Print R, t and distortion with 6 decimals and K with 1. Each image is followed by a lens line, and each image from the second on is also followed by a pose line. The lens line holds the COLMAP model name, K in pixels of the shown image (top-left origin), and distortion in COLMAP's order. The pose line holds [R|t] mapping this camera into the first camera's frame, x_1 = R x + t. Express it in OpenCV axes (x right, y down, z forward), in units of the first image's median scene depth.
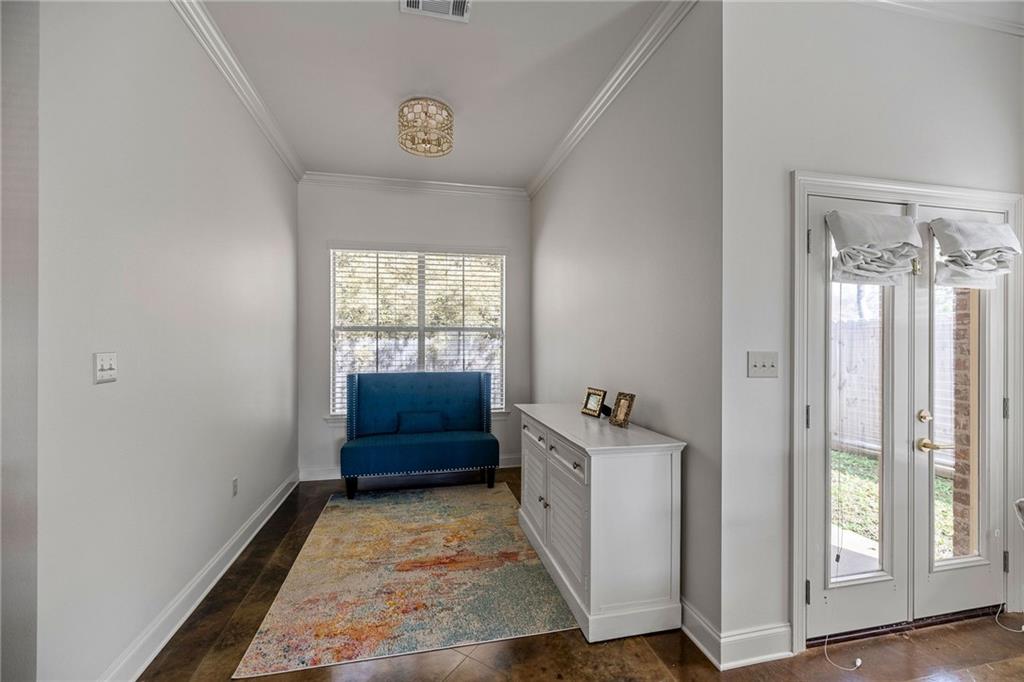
lens RADIAL K [[441.9, 0, 511.7], [0, 441.9, 338.8], [0, 0, 1]] dist [0.003653, -0.000186]
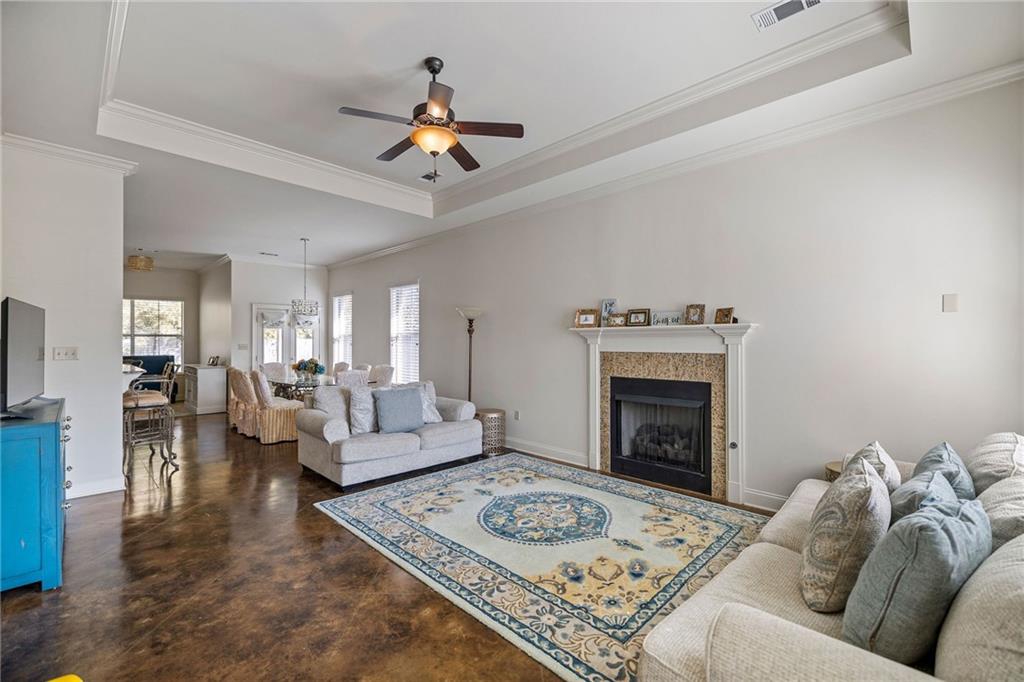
lens RADIAL K [[441.9, 0, 516.7], [0, 441.9, 345.0], [0, 0, 1]] dist [0.003653, -0.000186]
pose [[0.844128, -0.000046, 0.536141, 0.212801], [-0.004839, 0.999959, 0.007704, -0.002265], [-0.536119, -0.009098, 0.844093, -1.777754]]
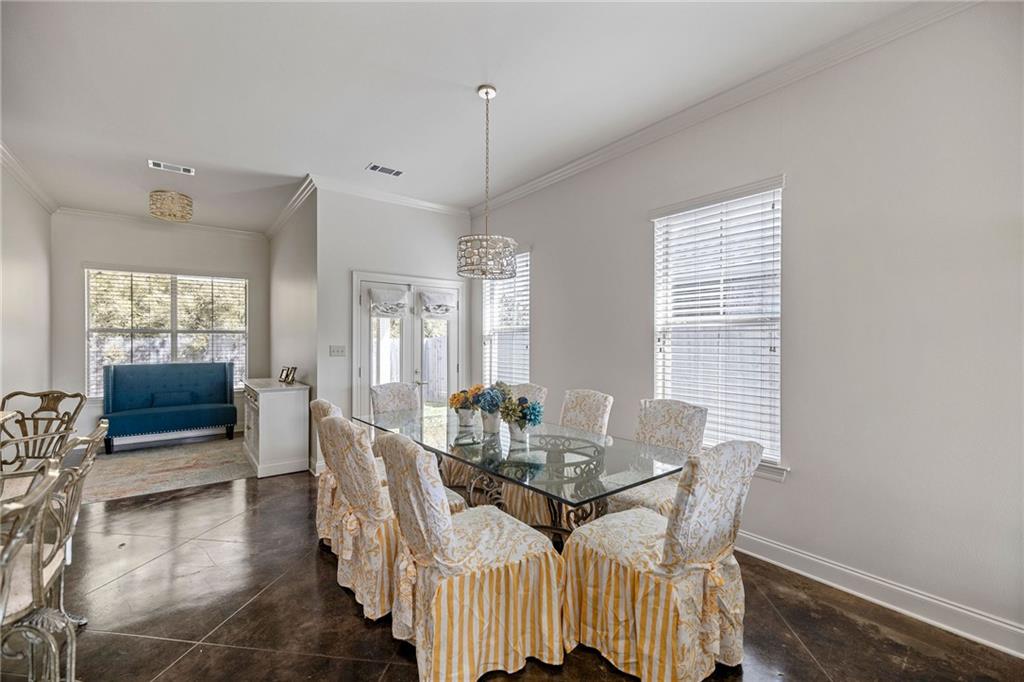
lens RADIAL K [[441.9, 0, 515.5], [0, 441.9, 344.4], [0, 0, 1]] dist [0.003653, -0.000186]
pose [[0.911405, -0.002071, 0.411504, 0.194114], [-0.003520, 0.999912, 0.012829, -0.004661], [-0.411495, -0.013141, 0.911317, -0.673753]]
